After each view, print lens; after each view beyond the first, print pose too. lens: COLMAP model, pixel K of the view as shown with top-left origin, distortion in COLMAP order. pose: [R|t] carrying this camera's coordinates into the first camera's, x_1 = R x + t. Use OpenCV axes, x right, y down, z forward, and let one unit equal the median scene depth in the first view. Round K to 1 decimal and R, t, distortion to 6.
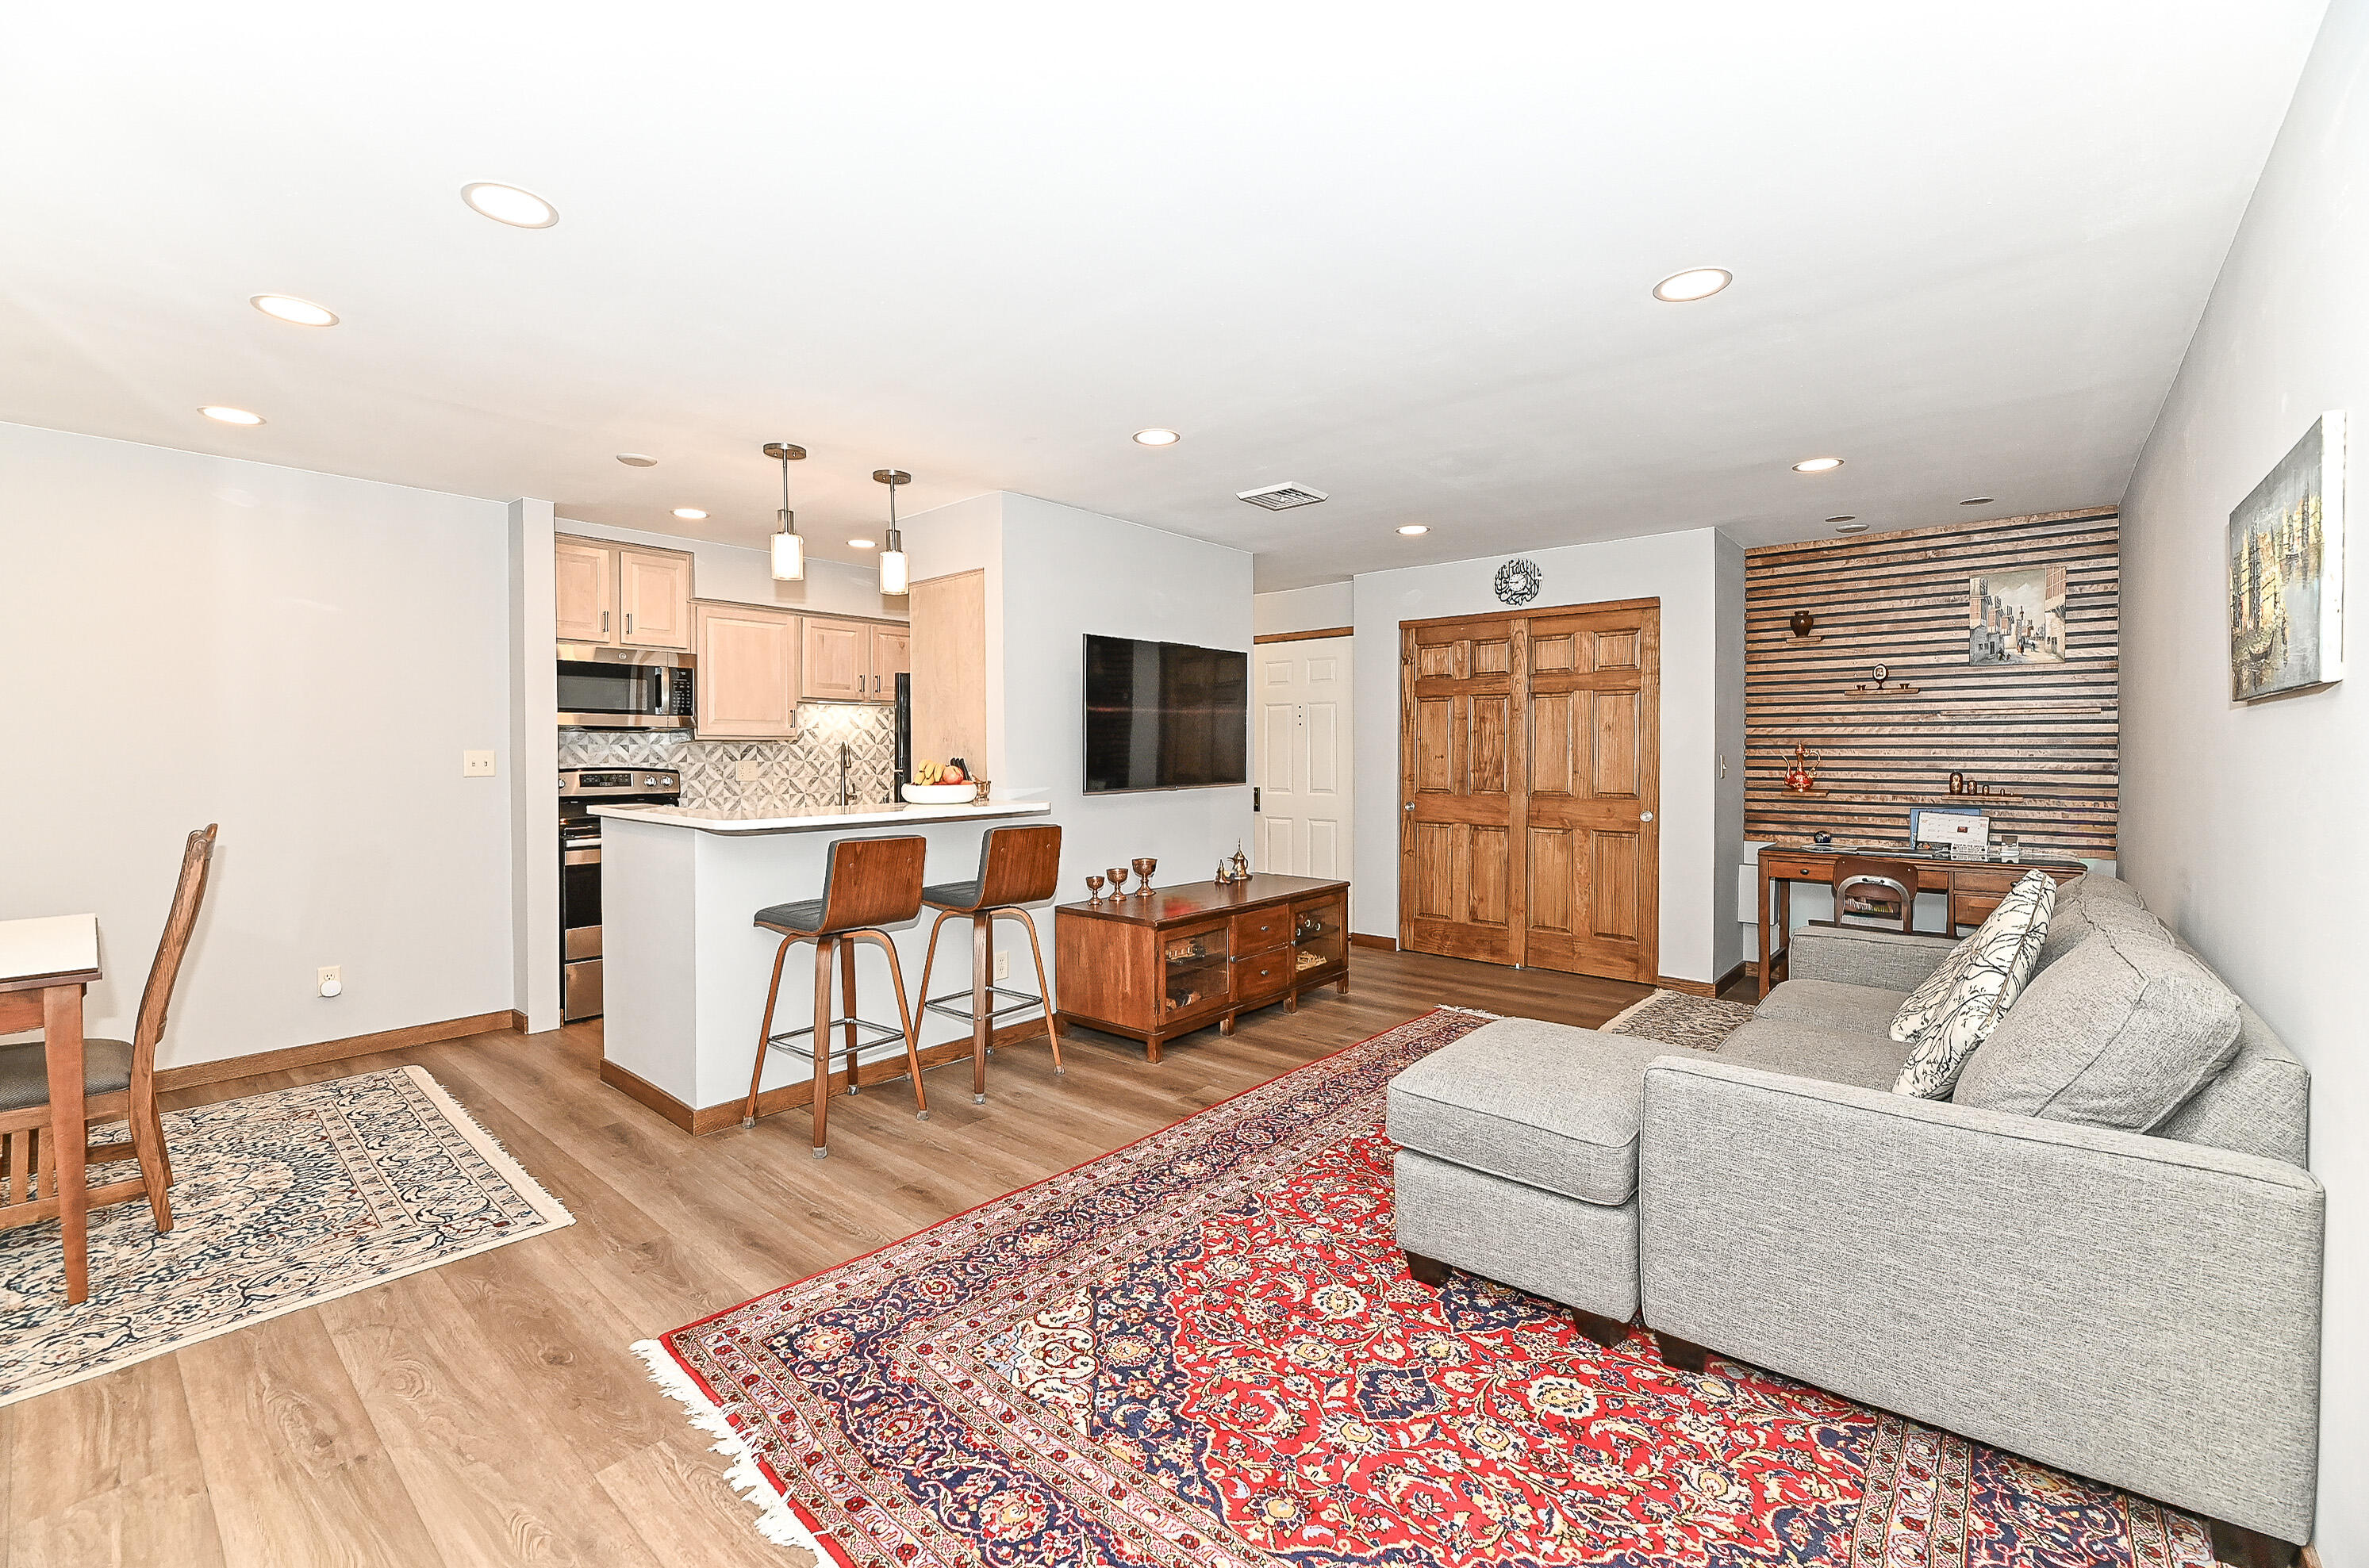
lens RADIAL K [[991.6, 0, 1175.8], [0, 991.6, 765.2], [0, 0, 1]] dist [-0.000466, -0.000893]
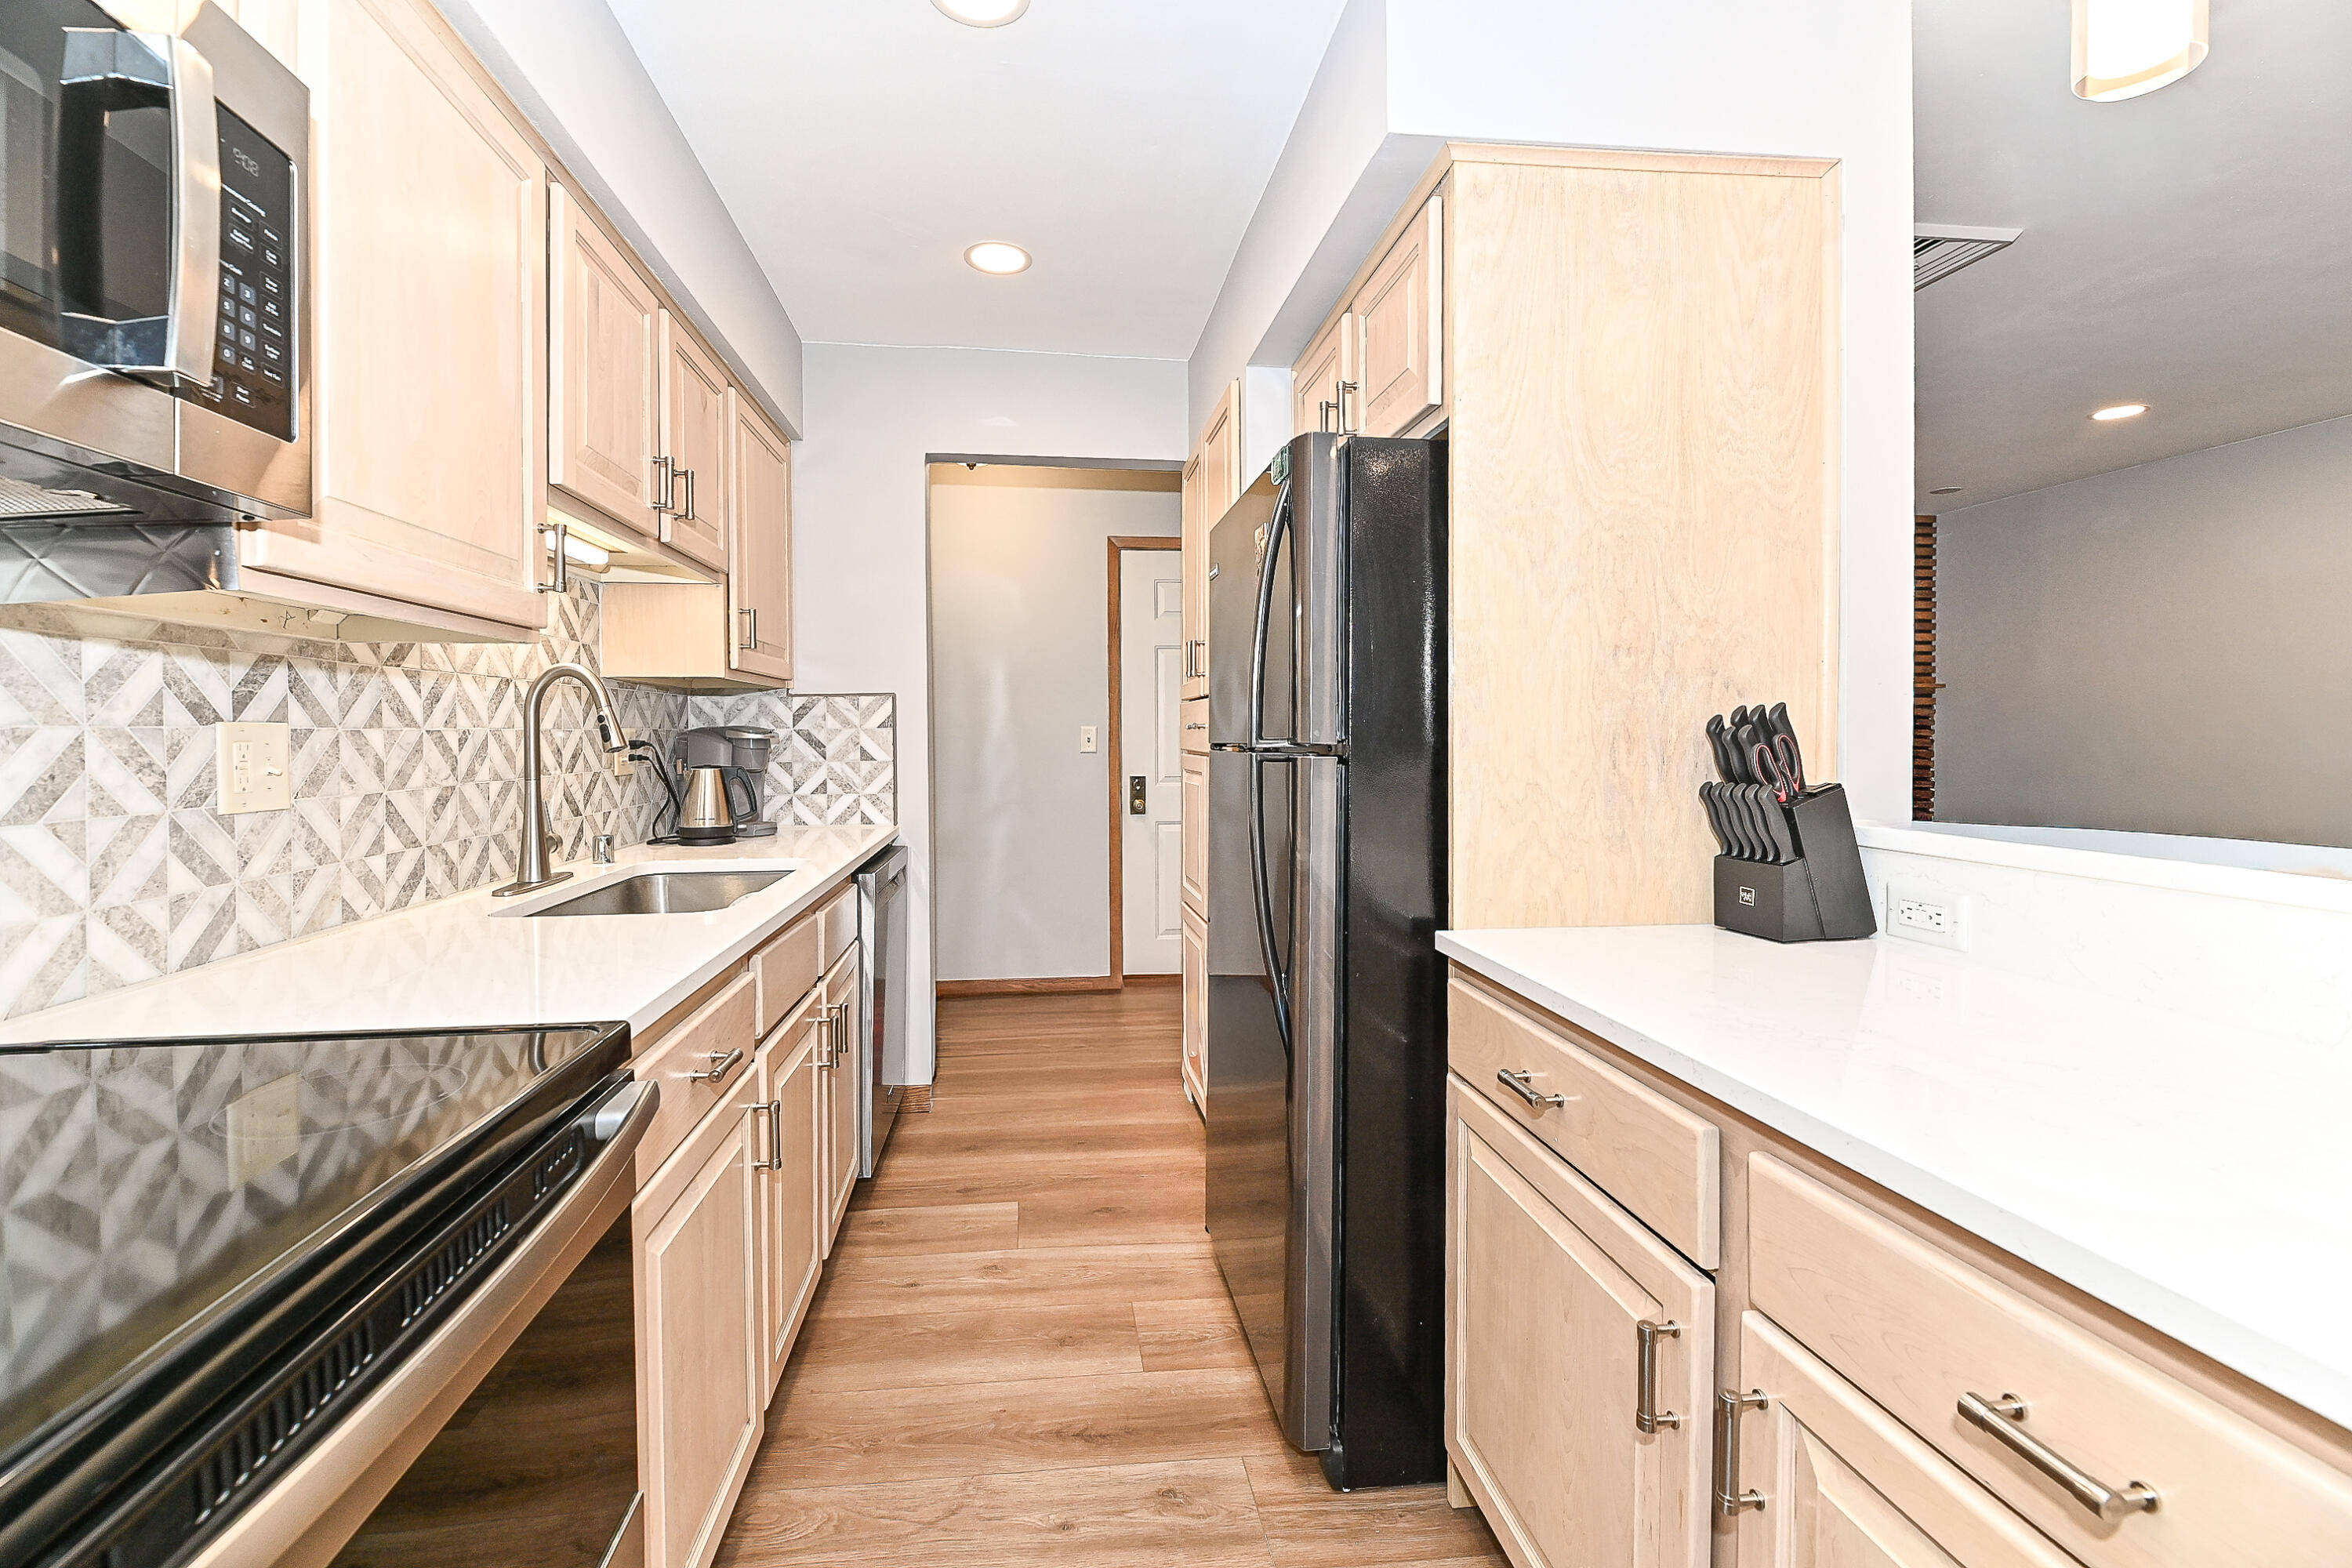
lens RADIAL K [[985.3, 0, 1133.5], [0, 985.3, 739.9], [0, 0, 1]] dist [-0.000368, -0.000624]
pose [[0.686698, -0.002824, 0.726937, -0.554227], [0.009118, 0.999947, -0.004728, 0.002745], [-0.726886, 0.009875, 0.686687, 0.846788]]
